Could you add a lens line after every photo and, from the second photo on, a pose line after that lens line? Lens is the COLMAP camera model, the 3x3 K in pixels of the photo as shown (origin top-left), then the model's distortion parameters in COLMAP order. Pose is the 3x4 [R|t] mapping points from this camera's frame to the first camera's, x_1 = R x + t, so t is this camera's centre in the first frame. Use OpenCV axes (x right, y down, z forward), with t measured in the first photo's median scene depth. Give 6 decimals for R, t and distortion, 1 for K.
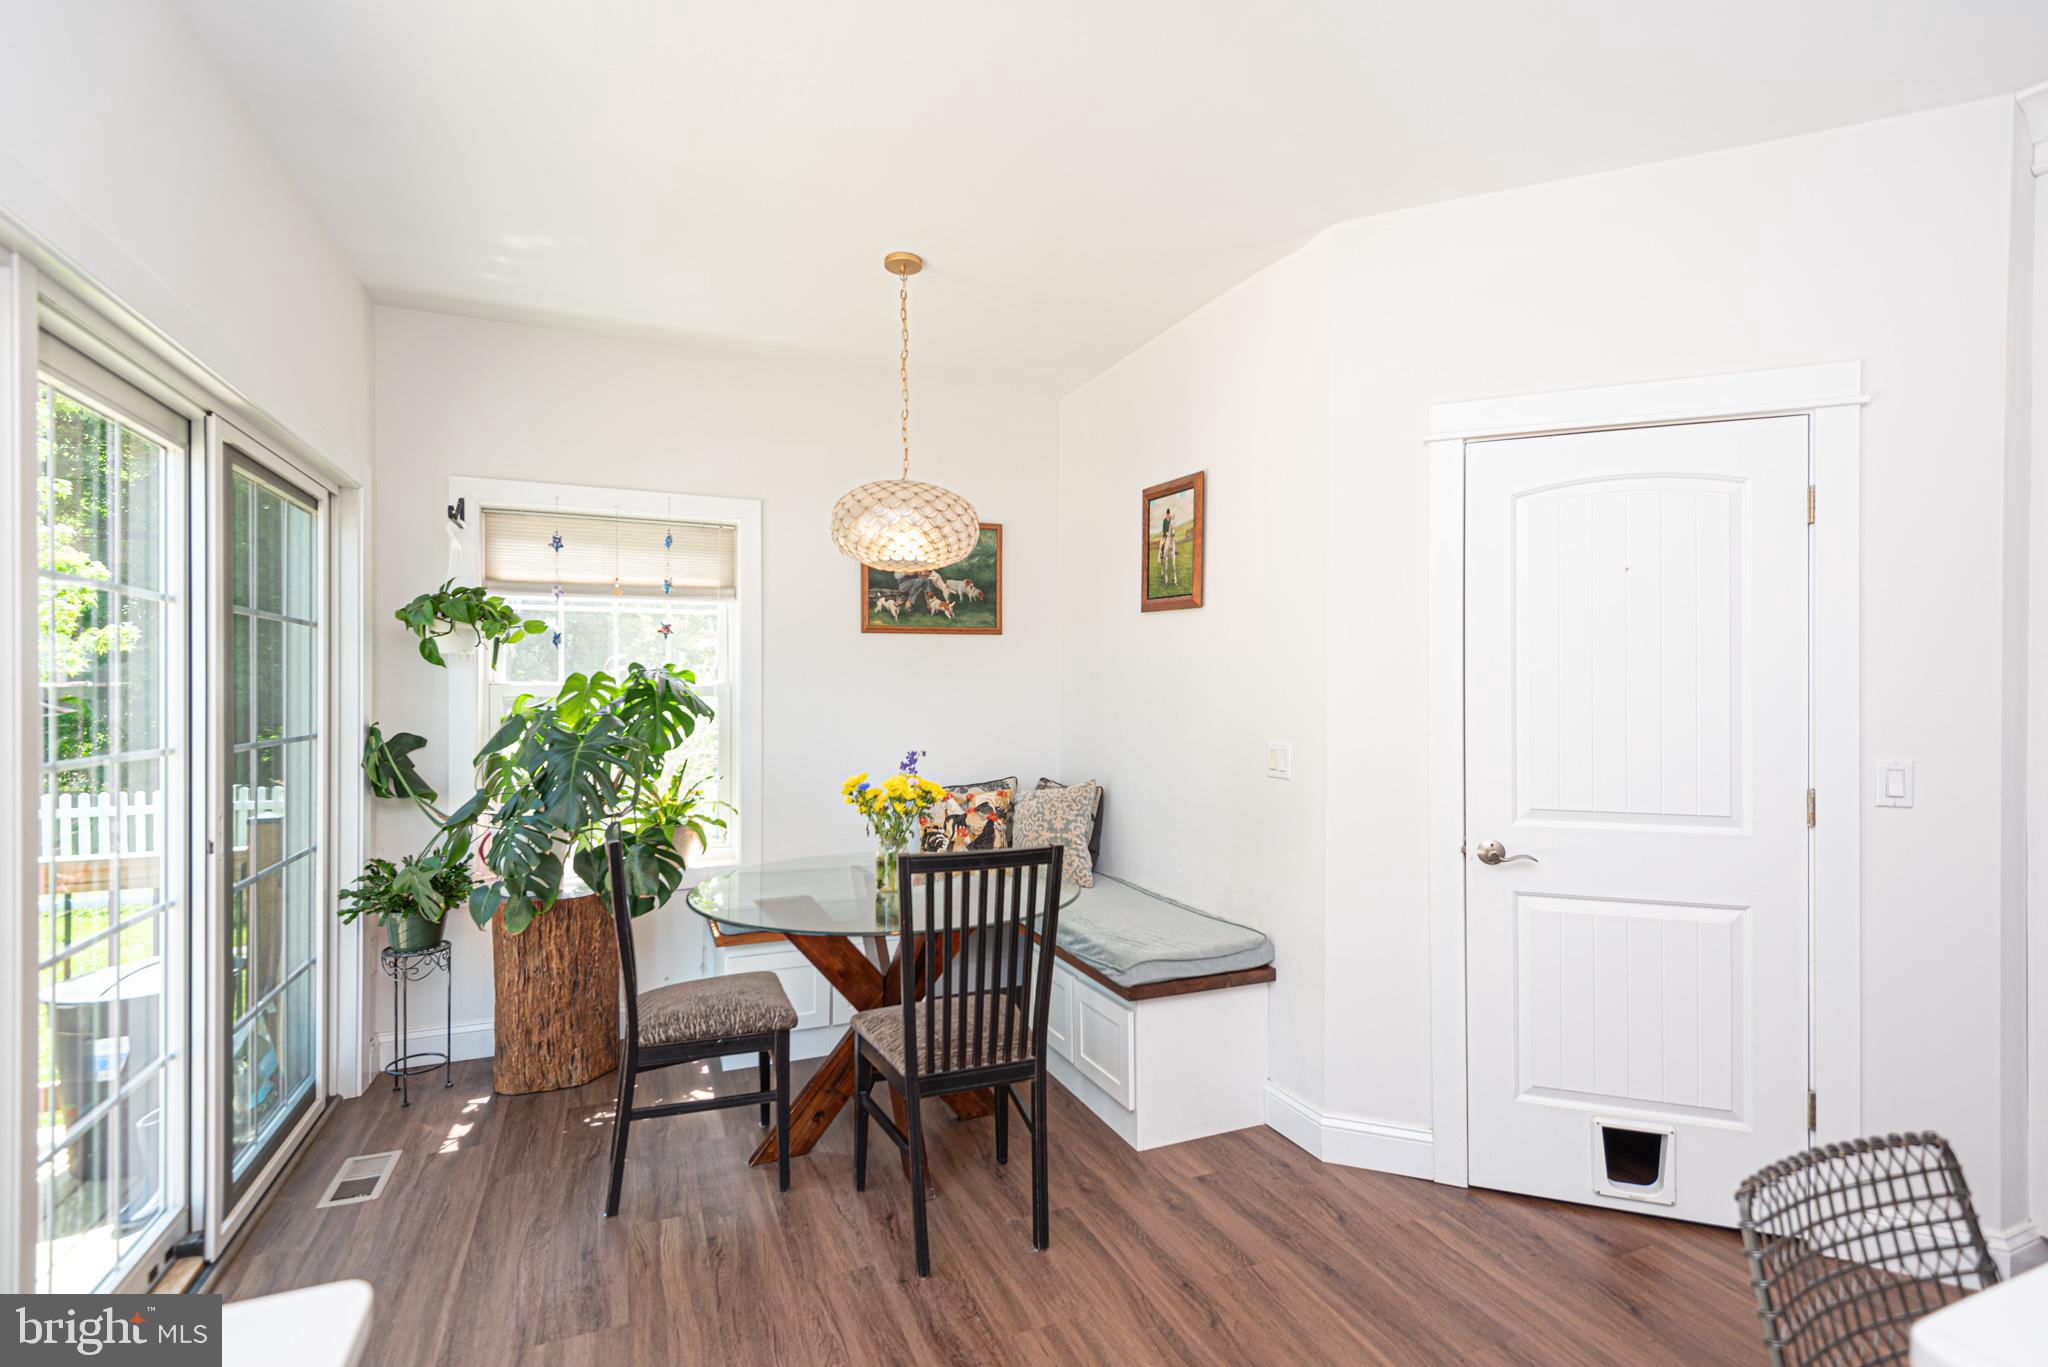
lens RADIAL K [[927.0, 0, 1008.2], [0, 927.0, 687.3], [0, 0, 1]] dist [0.048700, -0.029978]
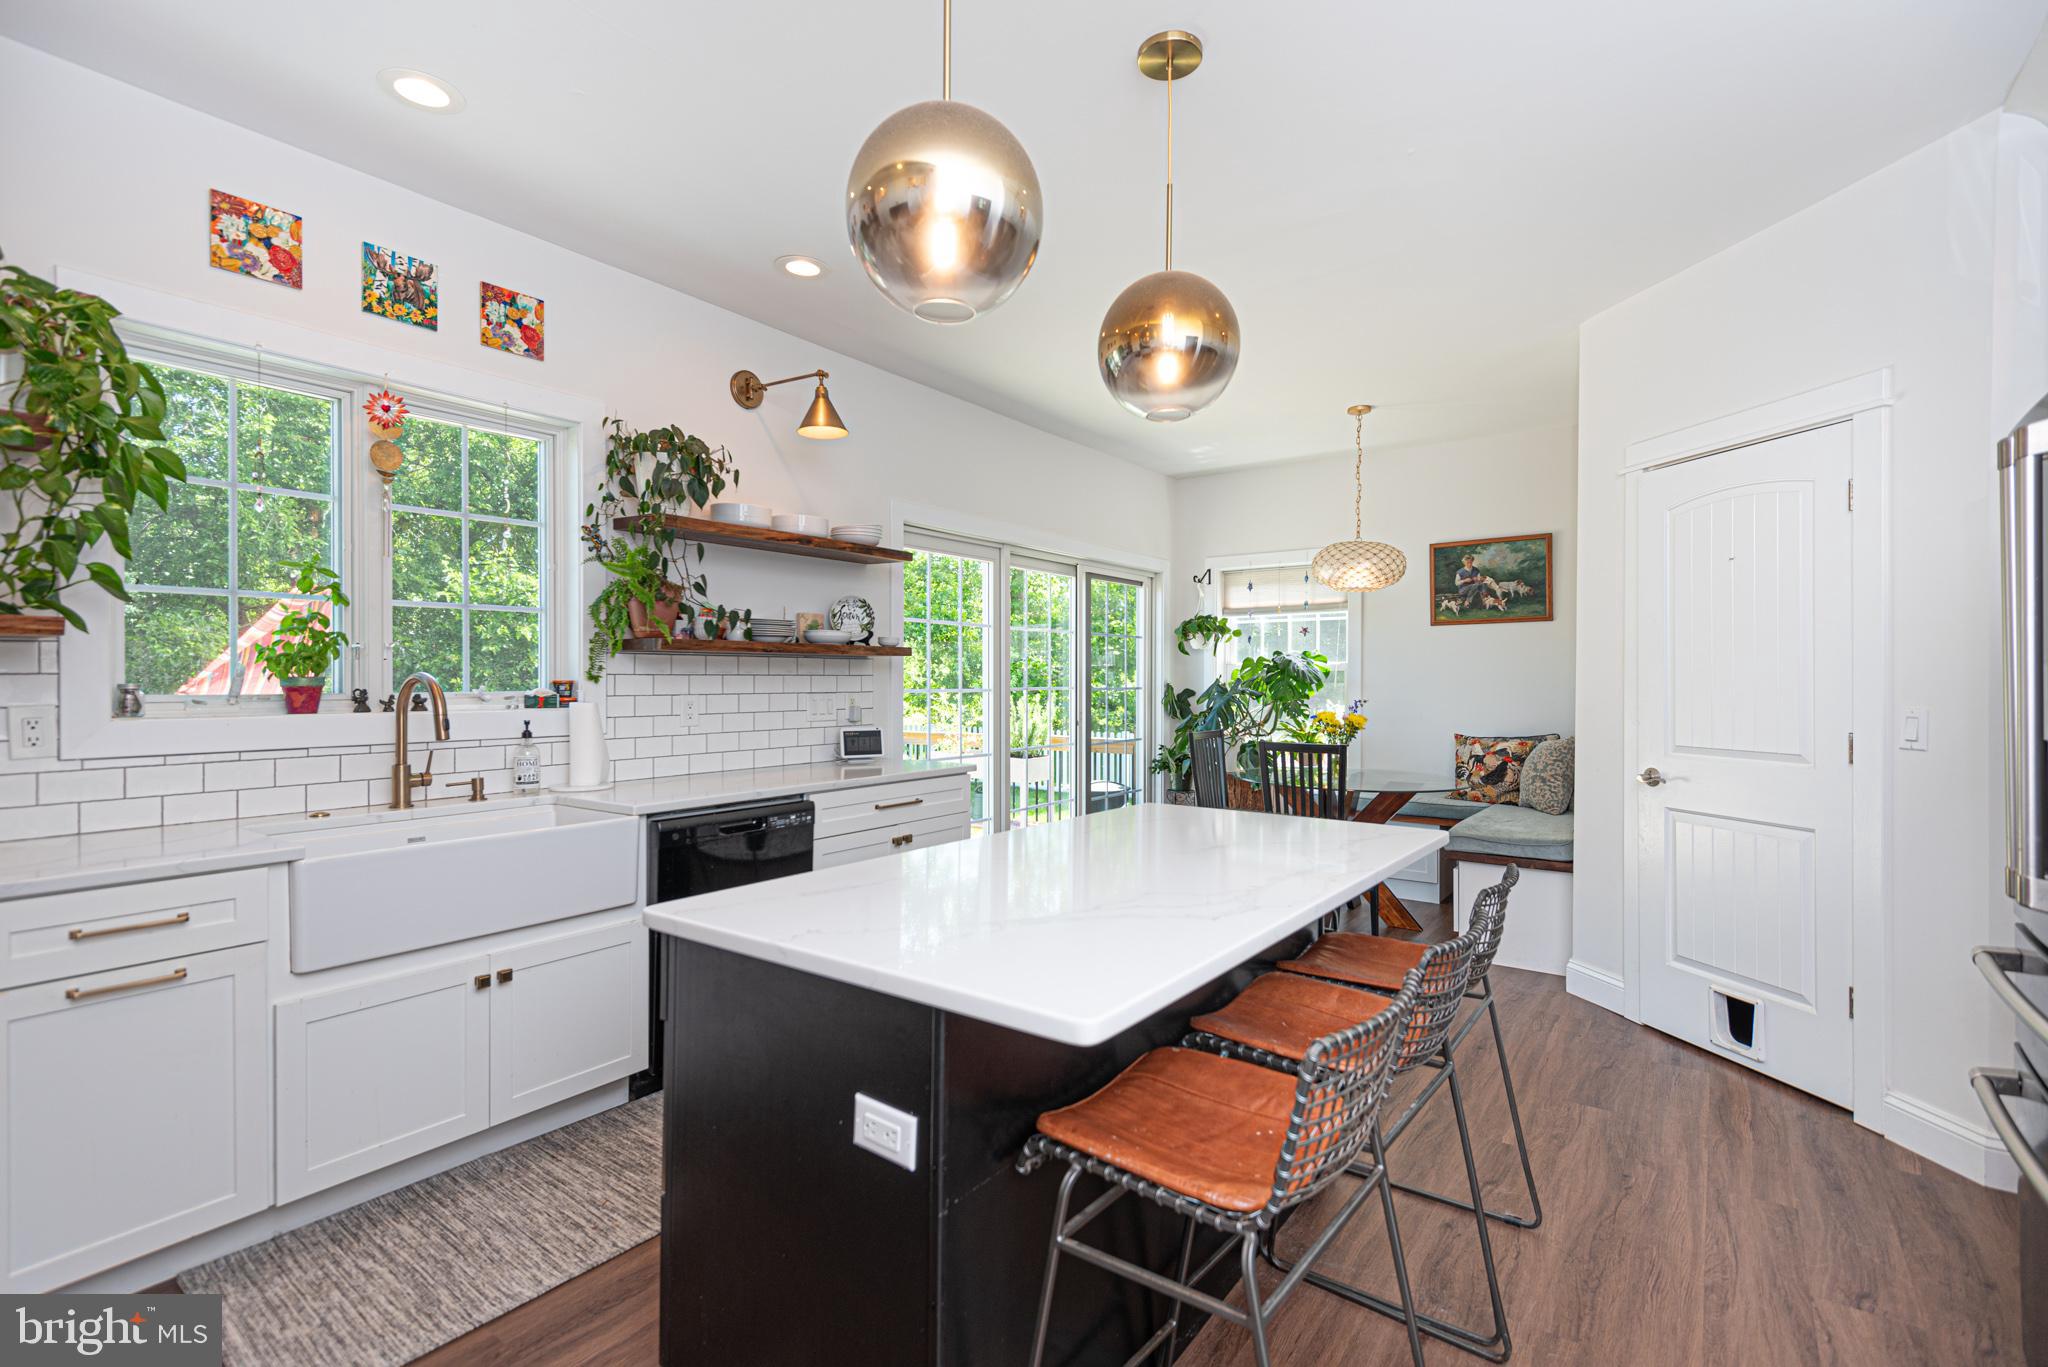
lens RADIAL K [[974.8, 0, 1012.3], [0, 974.8, 682.2], [0, 0, 1]] dist [0.027040, -0.015961]
pose [[0.506612, 0.002346, -0.862171, 1.131779], [0.001288, 0.999993, 0.003477, 0.030581], [0.862173, -0.002872, 0.506606, -0.446126]]
